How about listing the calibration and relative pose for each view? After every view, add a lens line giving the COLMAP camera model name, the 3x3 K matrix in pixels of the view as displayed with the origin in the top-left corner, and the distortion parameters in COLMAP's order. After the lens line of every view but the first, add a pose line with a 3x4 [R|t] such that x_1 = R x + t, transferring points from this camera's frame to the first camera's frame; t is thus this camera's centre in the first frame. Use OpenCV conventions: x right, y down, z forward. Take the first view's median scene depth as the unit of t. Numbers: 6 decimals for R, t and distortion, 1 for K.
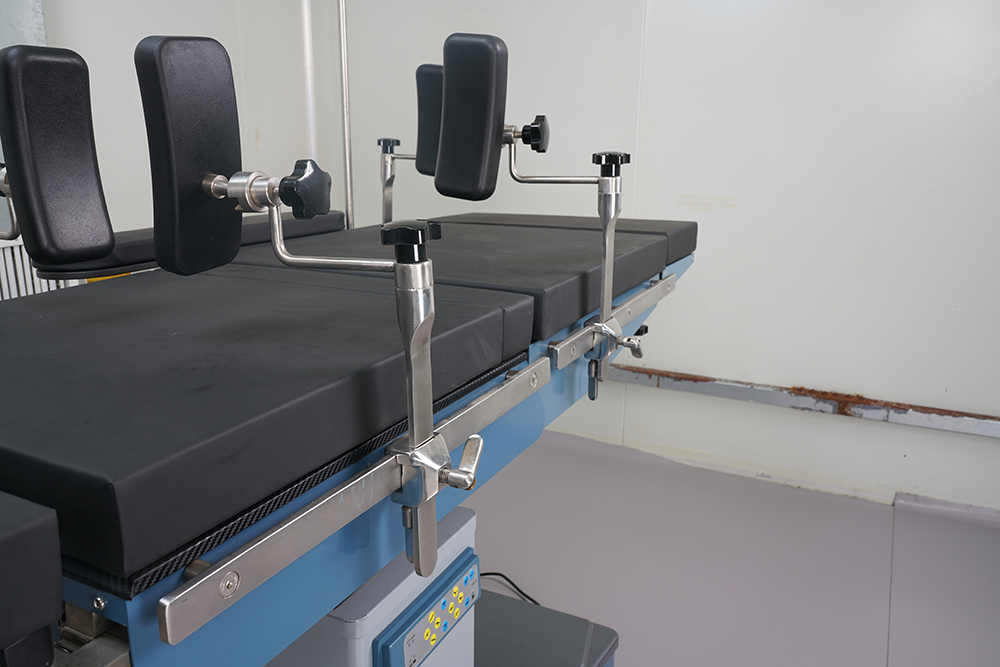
lens RADIAL K [[796.0, 0, 500.0], [0, 796.0, 333.5], [0, 0, 1]] dist [-0.013246, 0.004332]
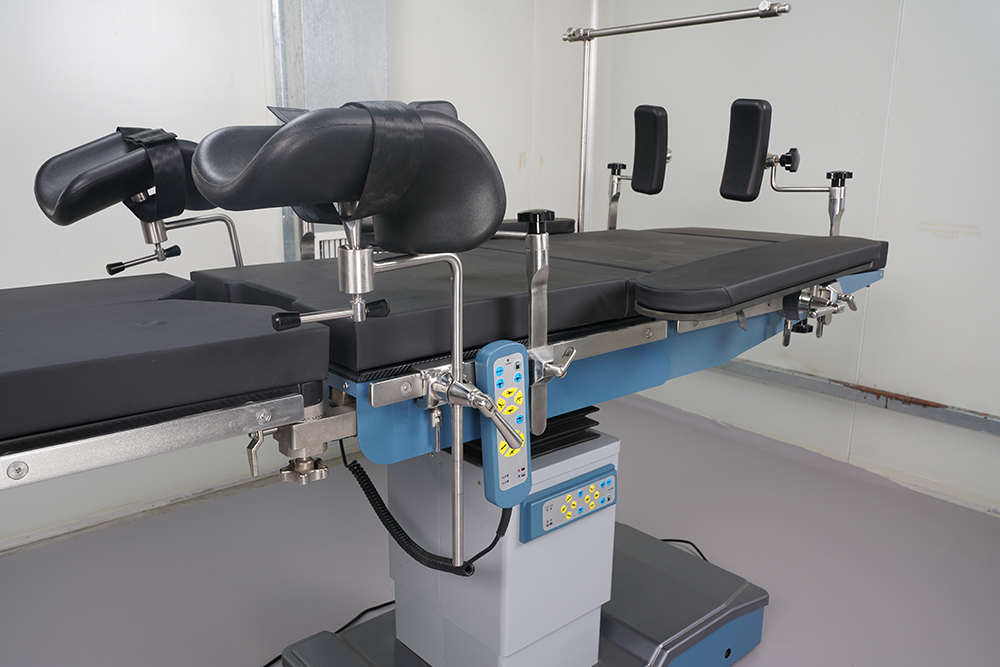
lens RADIAL K [[796.0, 0, 500.0], [0, 796.0, 333.5], [0, 0, 1]] dist [-0.013246, 0.004332]
pose [[0.925812, 0.087772, -0.367653, 0.167120], [-0.099611, 0.994937, -0.013311, 0.054764], [0.364623, 0.048946, 0.929868, -0.211279]]
